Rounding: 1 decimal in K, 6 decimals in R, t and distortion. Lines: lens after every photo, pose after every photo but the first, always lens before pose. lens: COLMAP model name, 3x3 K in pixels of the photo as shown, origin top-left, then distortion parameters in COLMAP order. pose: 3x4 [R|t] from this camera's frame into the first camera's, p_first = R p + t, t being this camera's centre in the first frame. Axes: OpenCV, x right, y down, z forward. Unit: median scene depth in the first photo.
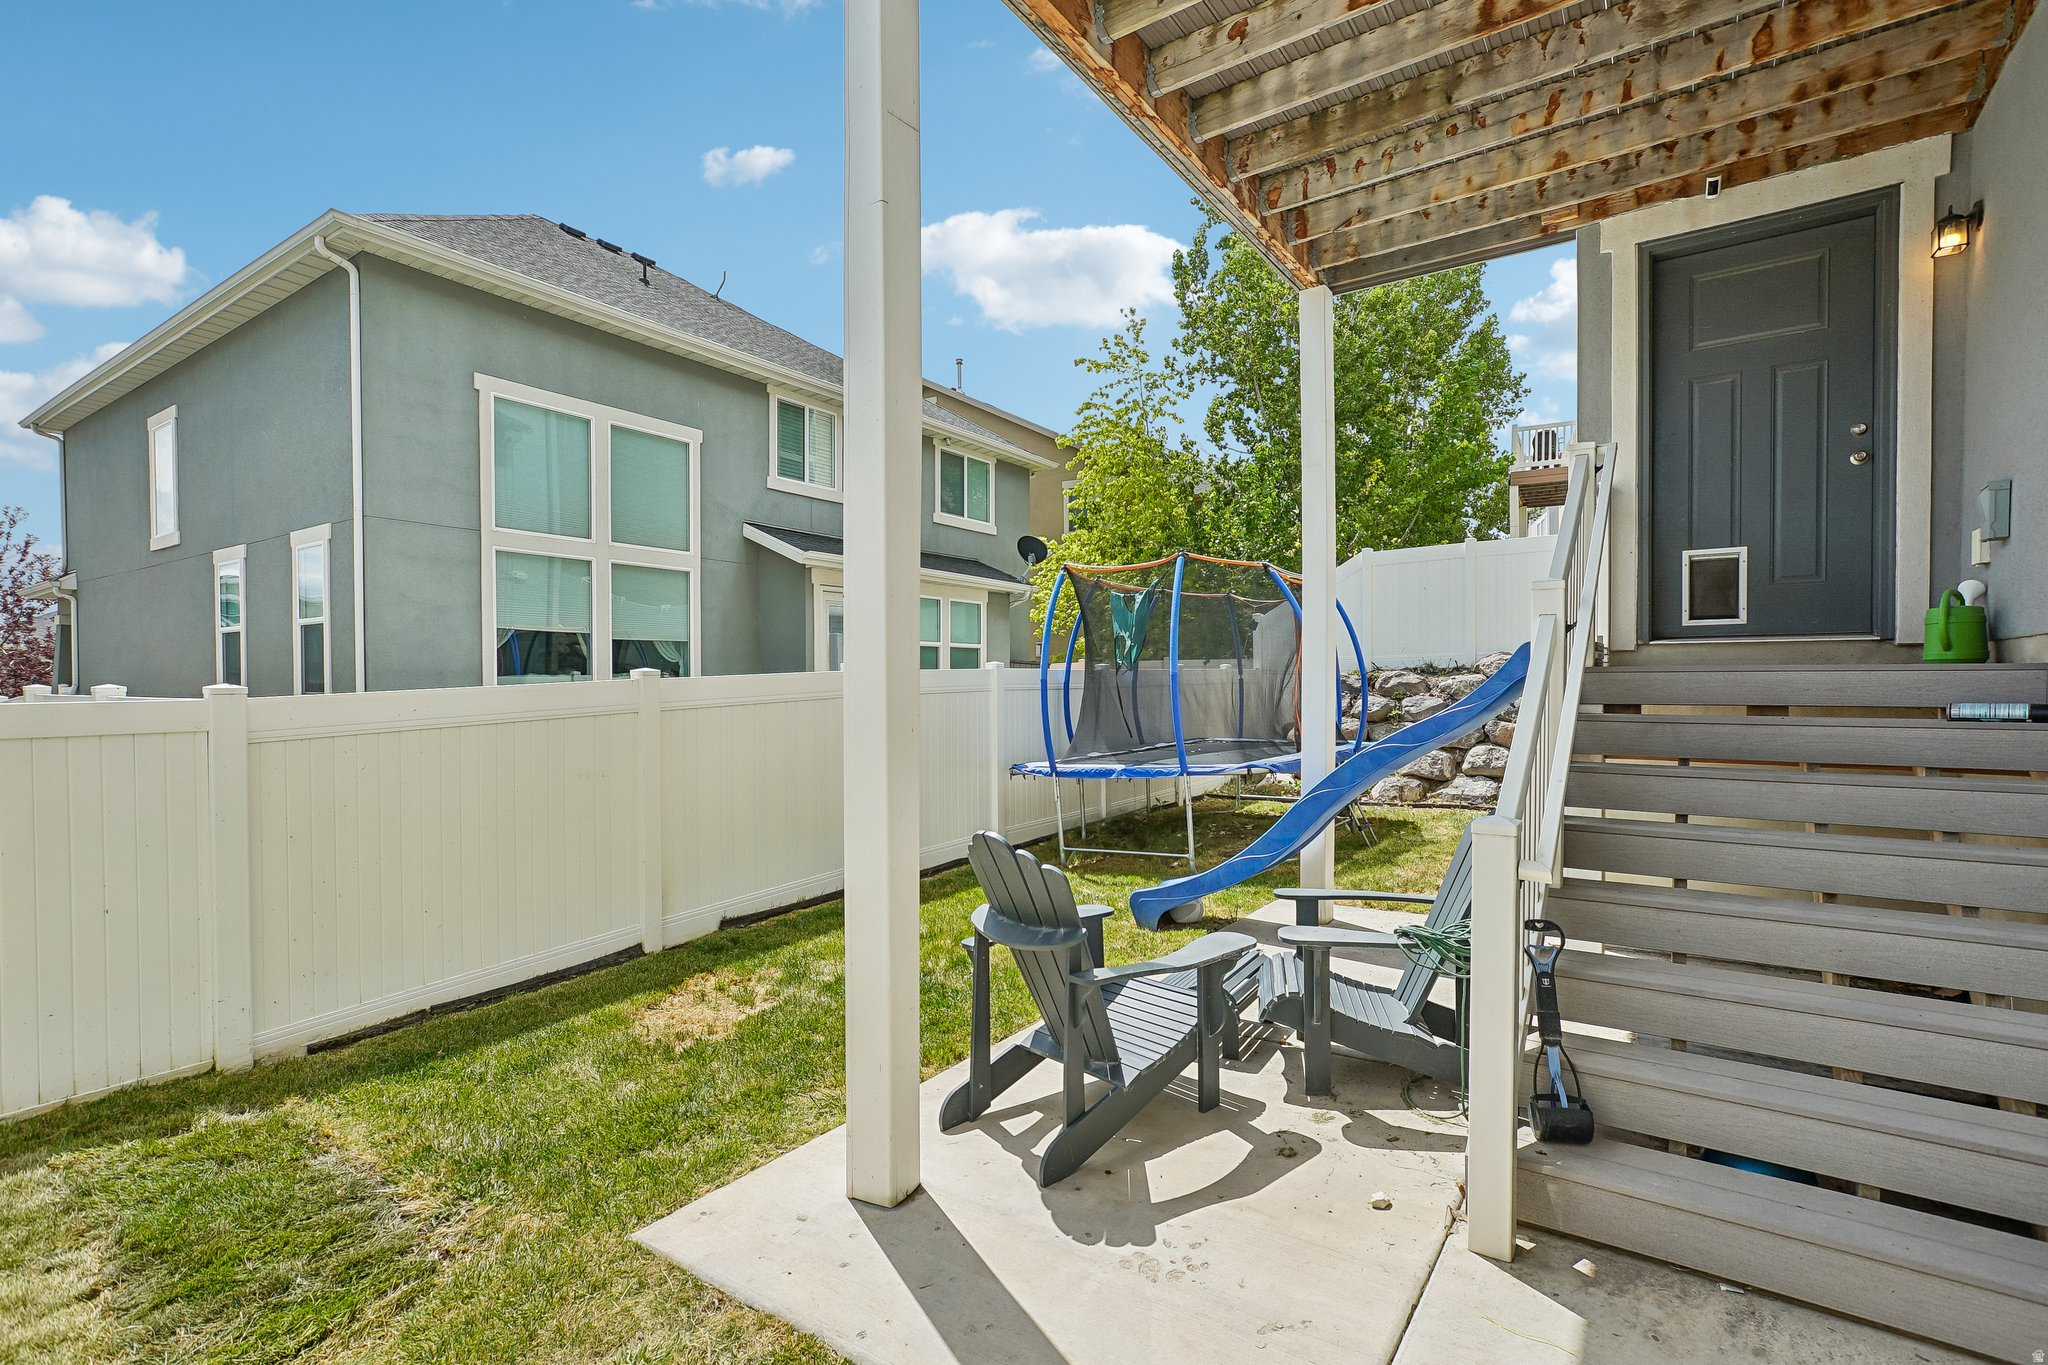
lens RADIAL K [[970.8, 0, 1025.3], [0, 970.8, 692.3], [0, 0, 1]] dist [-0.000435, 0.000098]
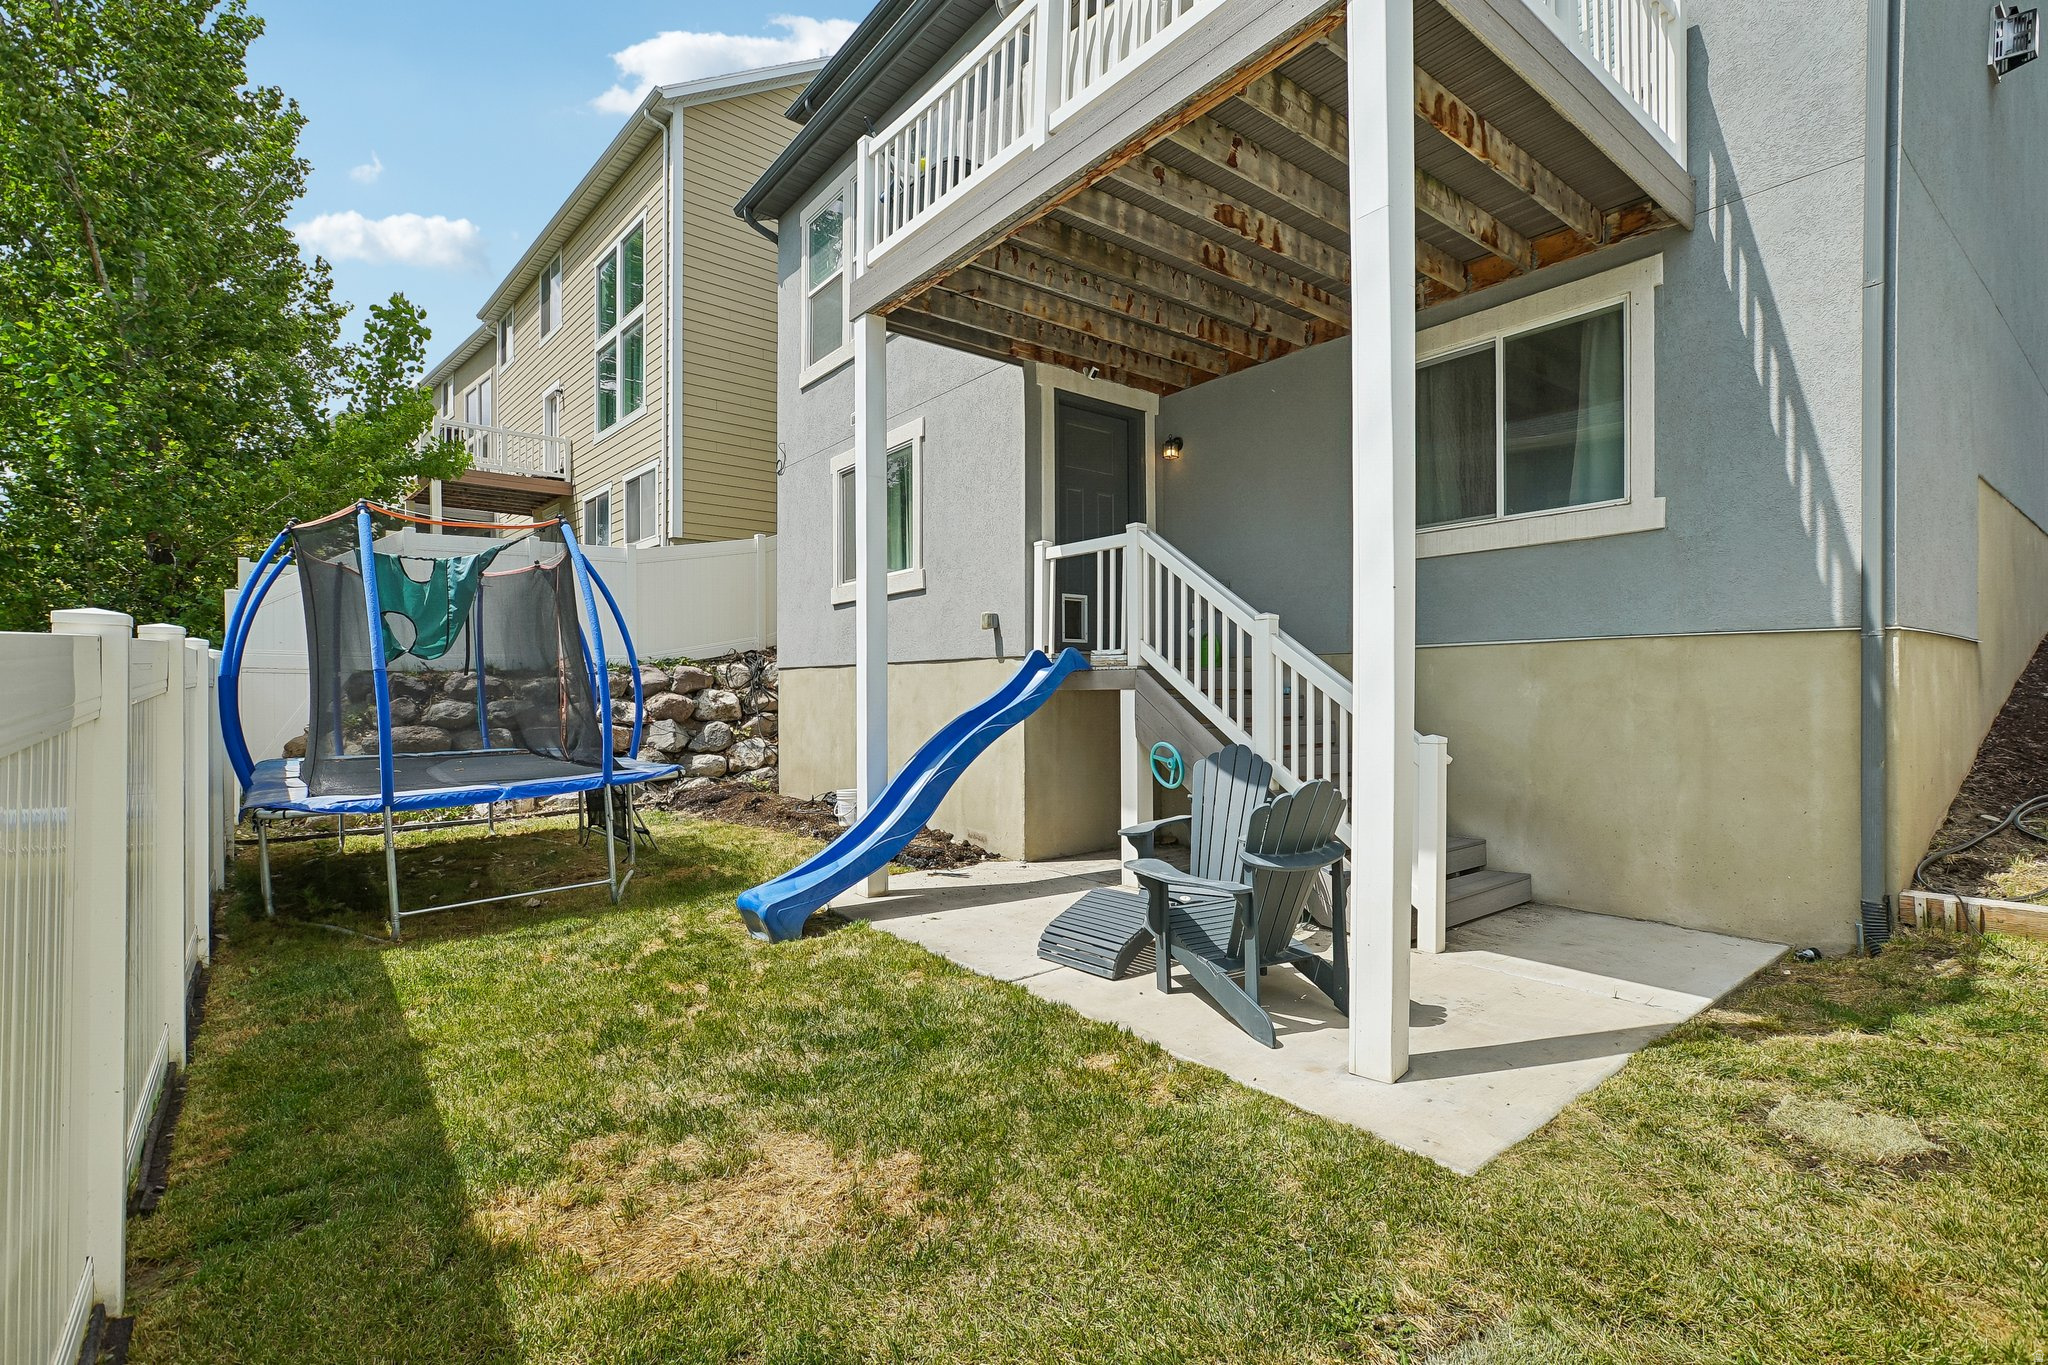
lens RADIAL K [[970.8, 0, 1025.3], [0, 970.8, 692.3], [0, 0, 1]] dist [-0.000435, 0.000098]
pose [[0.252015, -0.003485, 0.967717, -0.910434], [0.014667, 0.999892, -0.000218, 0.017989], [-0.967612, 0.014248, 0.252039, 0.705108]]
